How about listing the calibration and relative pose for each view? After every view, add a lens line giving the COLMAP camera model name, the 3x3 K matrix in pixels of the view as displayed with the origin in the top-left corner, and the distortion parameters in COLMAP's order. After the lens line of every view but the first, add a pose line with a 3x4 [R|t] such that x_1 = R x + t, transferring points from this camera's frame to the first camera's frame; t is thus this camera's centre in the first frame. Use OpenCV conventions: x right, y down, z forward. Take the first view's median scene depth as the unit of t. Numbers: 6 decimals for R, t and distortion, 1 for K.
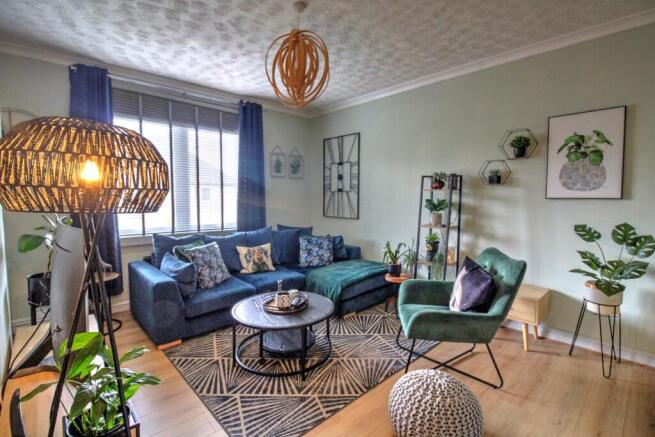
lens RADIAL K [[310.6, 0, 333.1], [0, 310.6, 216.8], [0, 0, 1]] dist [0.000046, 0.000074]
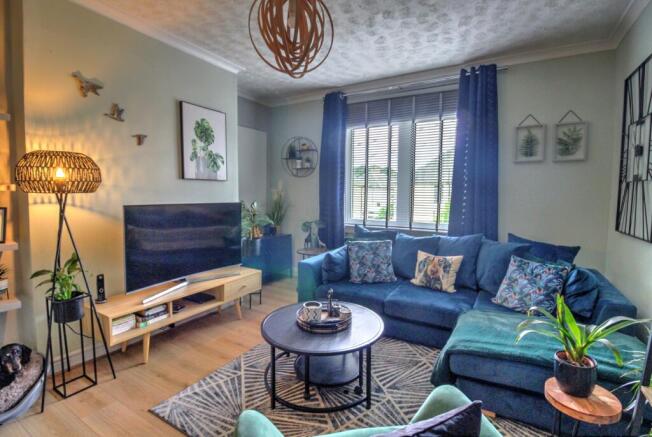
lens RADIAL K [[309.2, 0, 330.9], [0, 309.2, 216.1], [0, 0, 1]] dist [0.000046, 0.000074]
pose [[0.283556, 0.069651, -0.956423, 0.404805], [-0.070525, 0.996173, 0.051637, -0.024076], [0.956359, 0.052809, 0.287382, 0.503645]]
